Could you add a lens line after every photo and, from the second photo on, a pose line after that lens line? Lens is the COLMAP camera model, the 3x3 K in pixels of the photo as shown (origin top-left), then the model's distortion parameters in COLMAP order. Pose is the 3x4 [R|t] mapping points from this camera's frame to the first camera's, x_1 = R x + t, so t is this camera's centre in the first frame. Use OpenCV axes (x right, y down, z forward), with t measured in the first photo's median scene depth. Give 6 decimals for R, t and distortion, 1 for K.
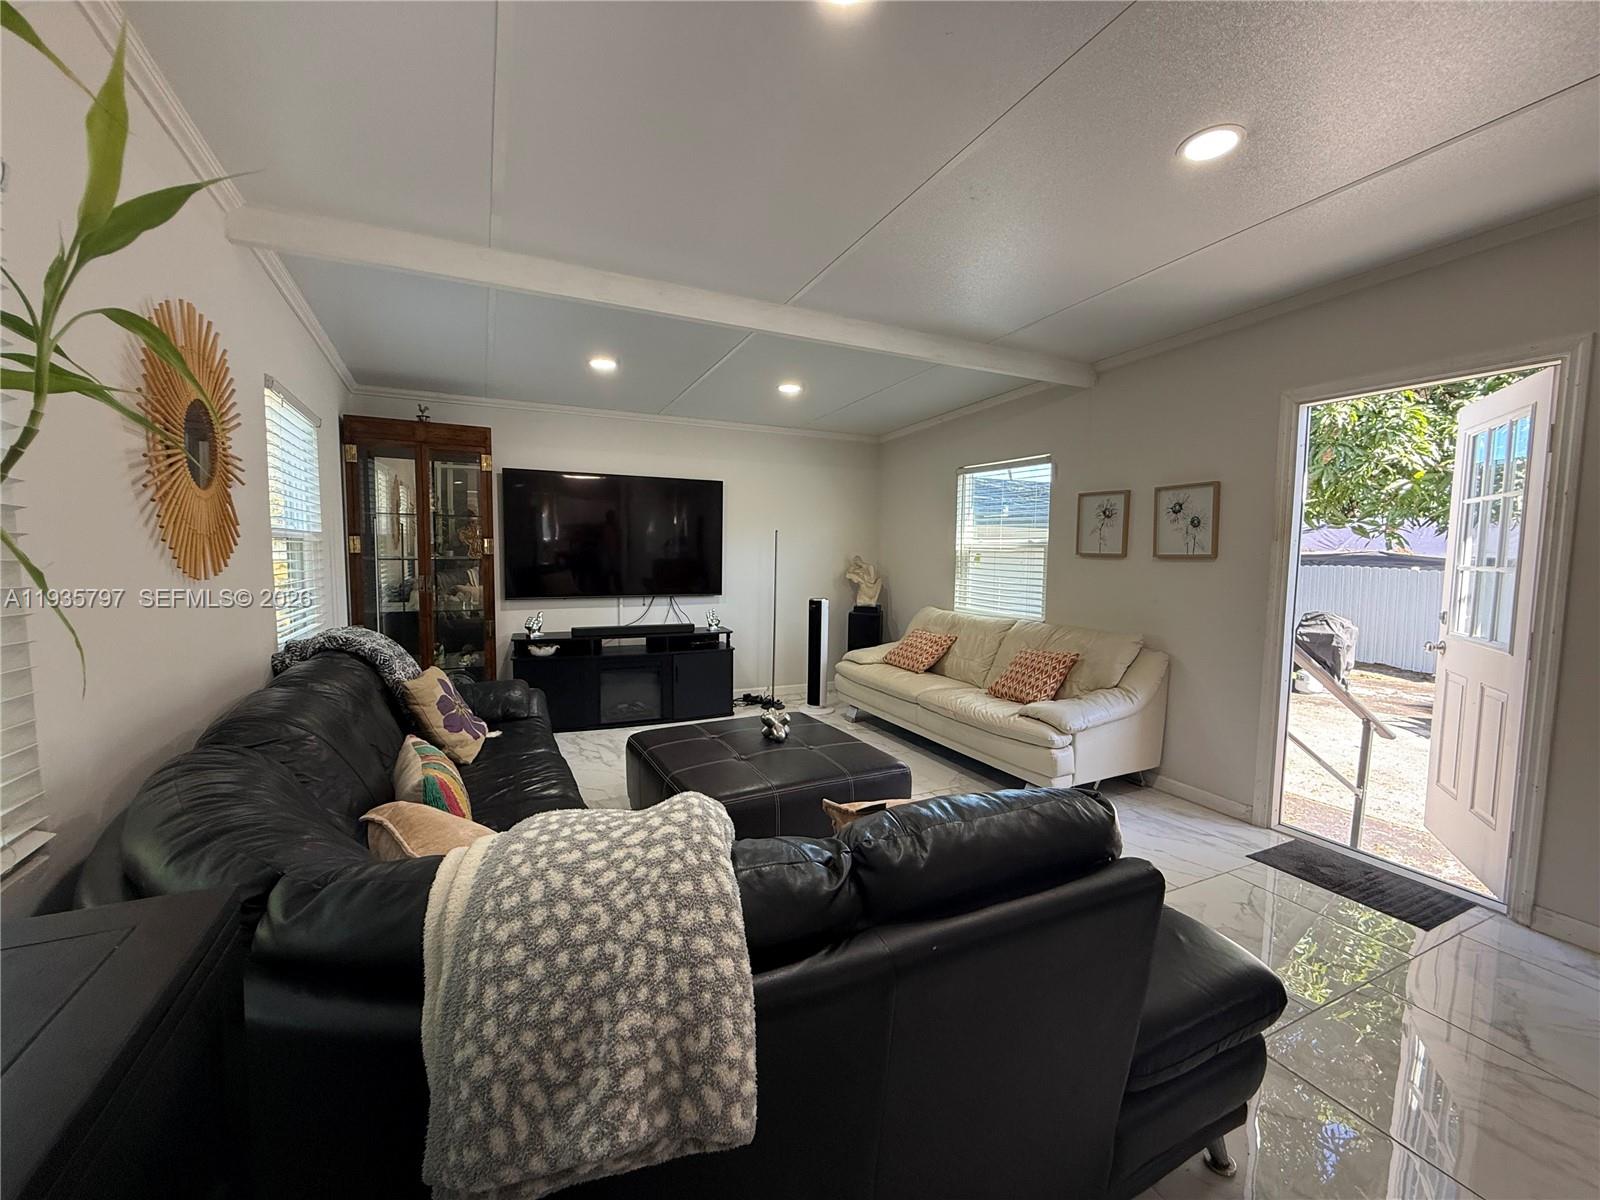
lens RADIAL K [[641.6, 0, 795.3], [0, 641.6, 599.1], [0, 0, 1]] dist [0.001152, 0.000057]
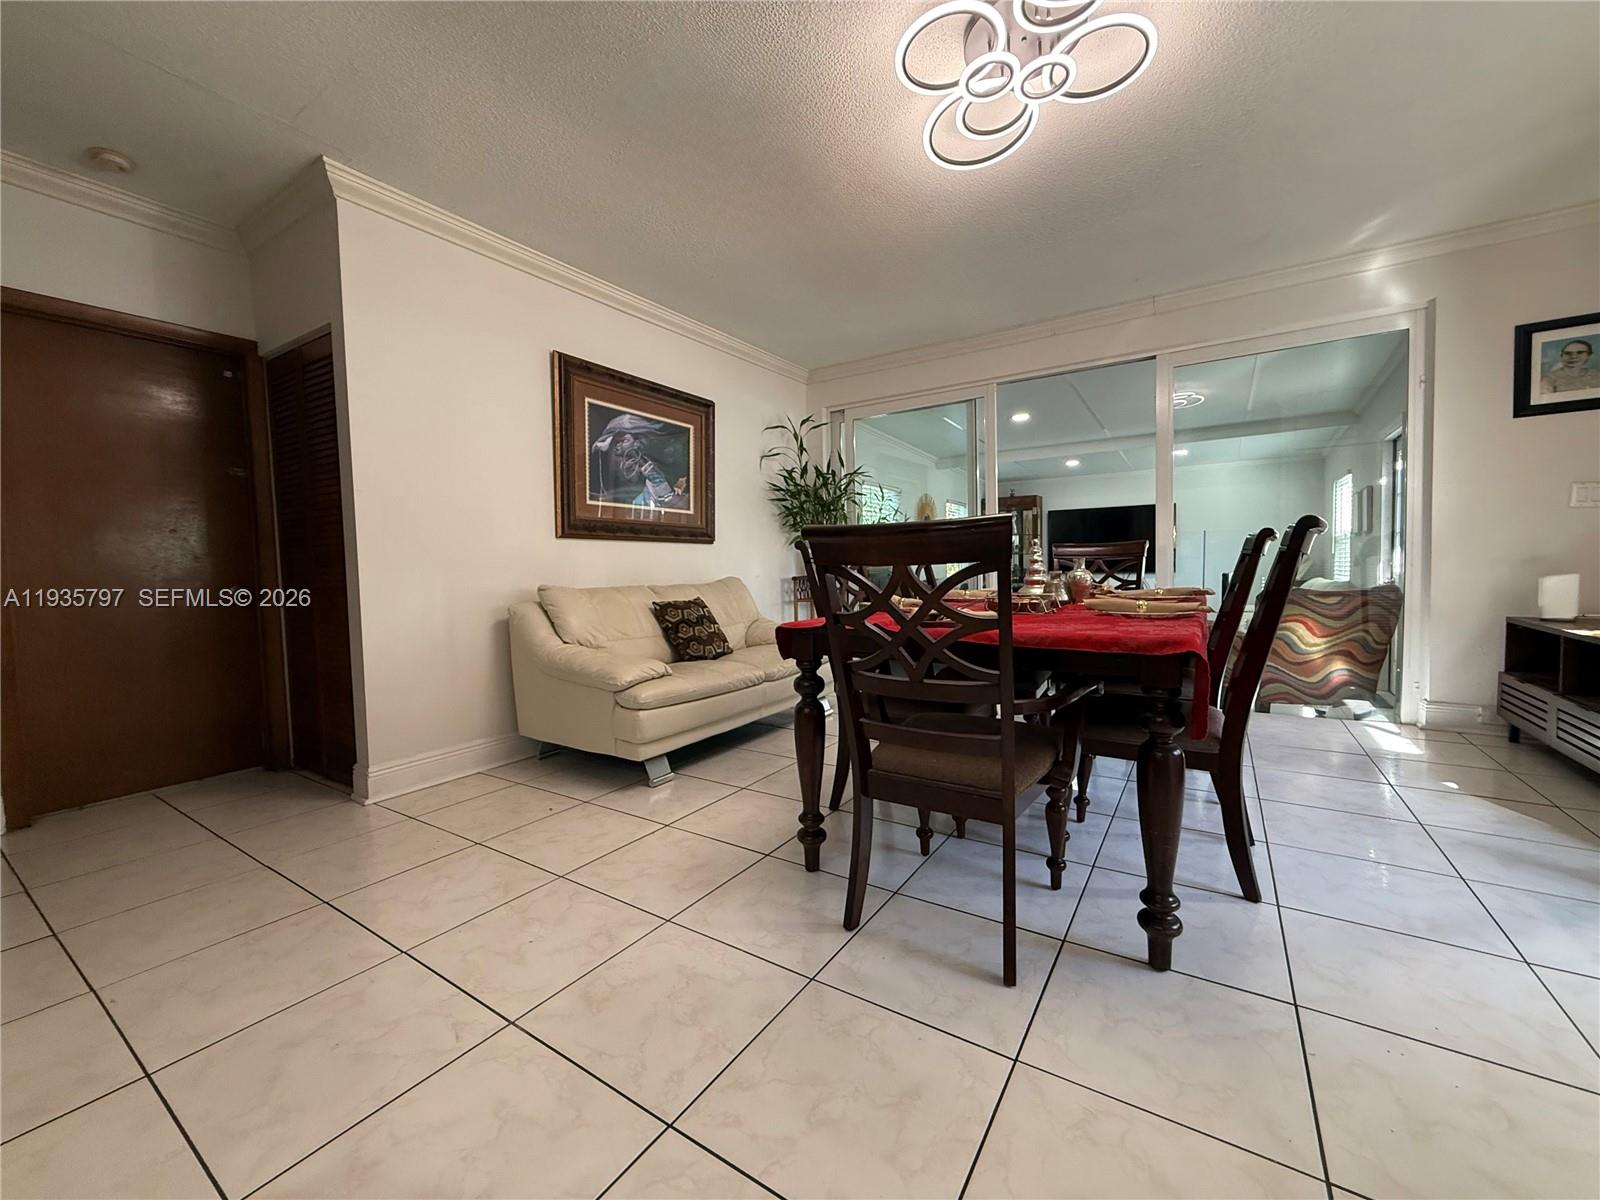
lens RADIAL K [[641.6, 0, 795.3], [0, 641.6, 599.1], [0, 0, 1]] dist [0.001152, 0.000057]
pose [[0.512332, 0.022627, -0.858489, 0.881357], [-0.040663, 0.999171, 0.002068, 0.110610], [0.857824, 0.033849, 0.512827, -0.740771]]
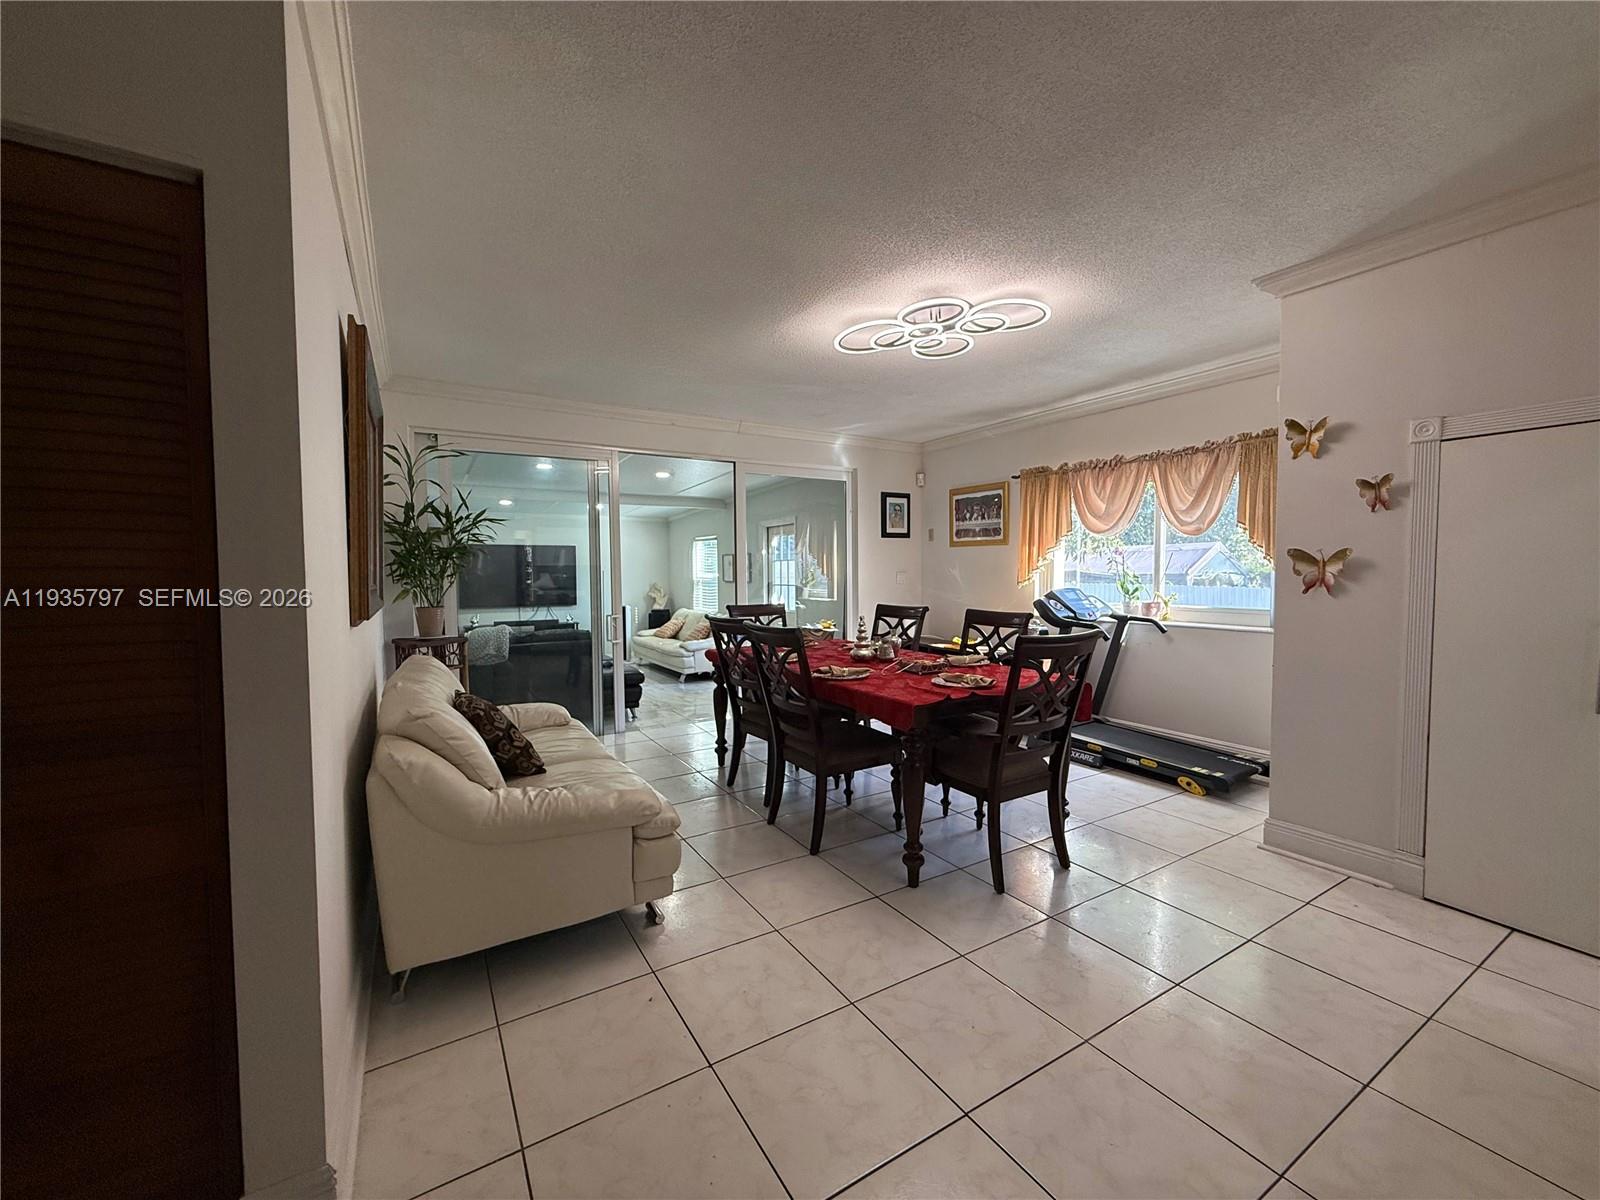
lens RADIAL K [[641.6, 0, 795.3], [0, 641.6, 599.1], [0, 0, 1]] dist [0.001152, 0.000057]
pose [[0.995884, -0.019692, 0.088468, 0.400185], [0.022670, 0.999205, -0.032784, 0.059124], [-0.087752, 0.034654, 0.995539, -1.047867]]
